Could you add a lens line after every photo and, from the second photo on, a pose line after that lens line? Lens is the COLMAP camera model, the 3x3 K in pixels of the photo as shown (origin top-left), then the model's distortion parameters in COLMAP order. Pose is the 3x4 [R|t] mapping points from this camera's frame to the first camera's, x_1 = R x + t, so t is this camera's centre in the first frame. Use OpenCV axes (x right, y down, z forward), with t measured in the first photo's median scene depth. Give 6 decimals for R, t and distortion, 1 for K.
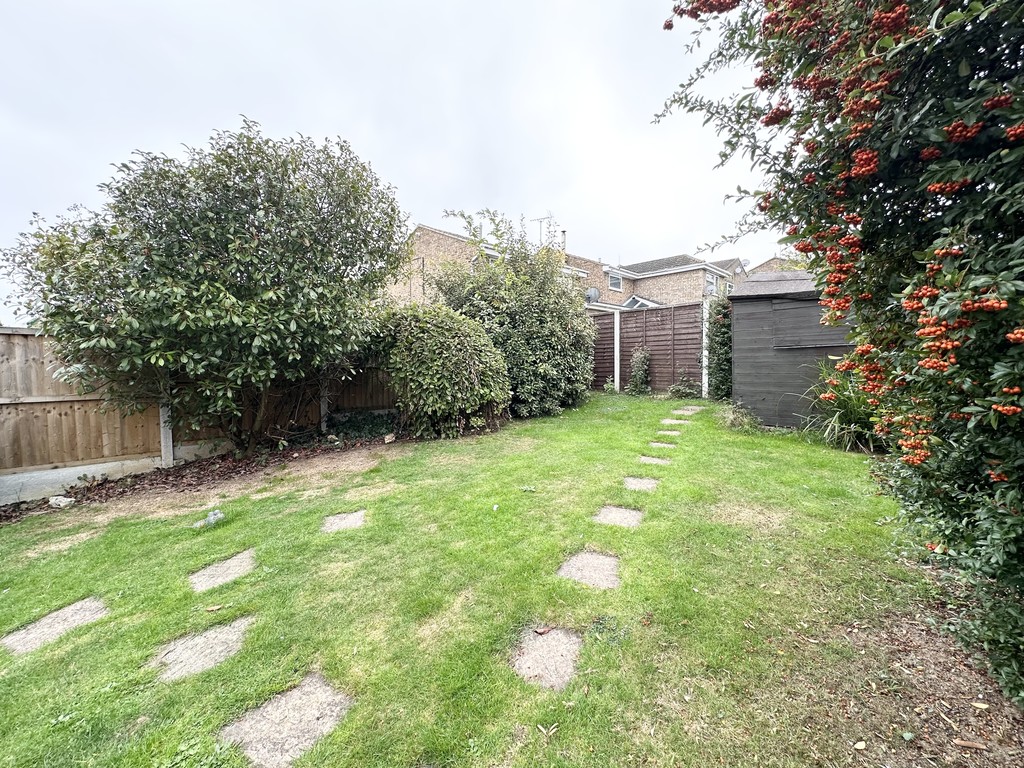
lens RADIAL K [[410.4, 0, 512.8], [0, 410.4, 381.5], [0, 0, 1]] dist [0.000591, 0.000016]
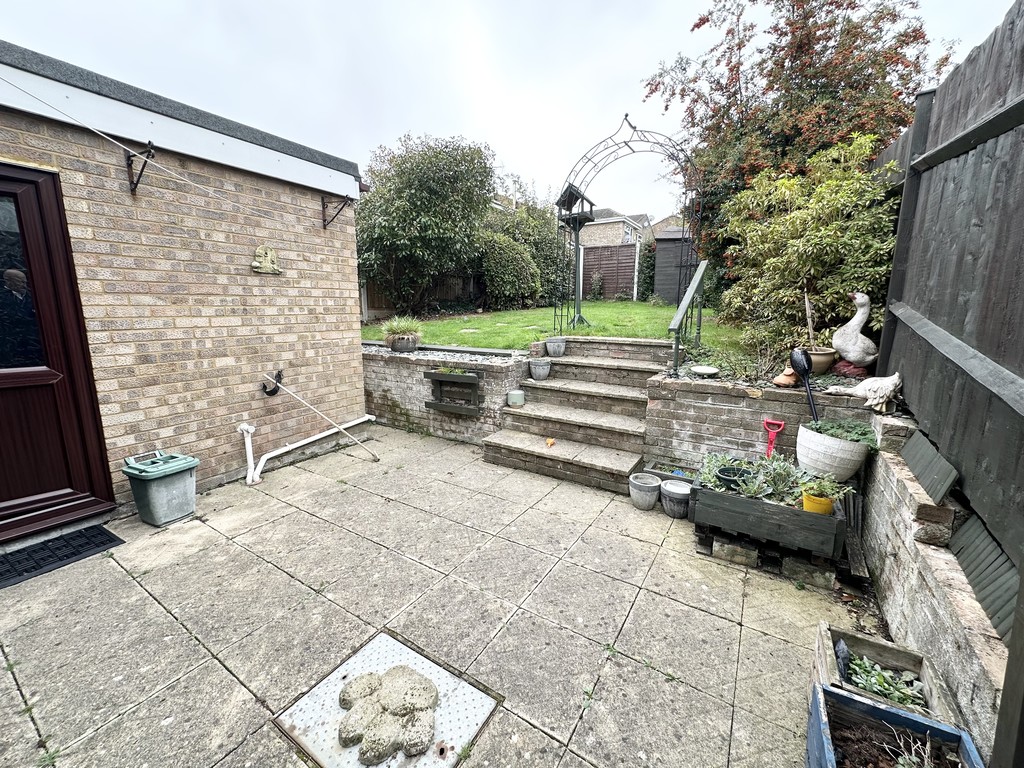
lens RADIAL K [[410.4, 0, 509.8], [0, 410.4, 383.6], [0, 0, 1]] dist [0.000591, 0.000016]
pose [[0.977242, -0.021329, 0.211052, -0.538181], [-0.006509, 0.991449, 0.130334, 0.211969], [-0.212027, -0.128742, 0.968747, -0.778305]]
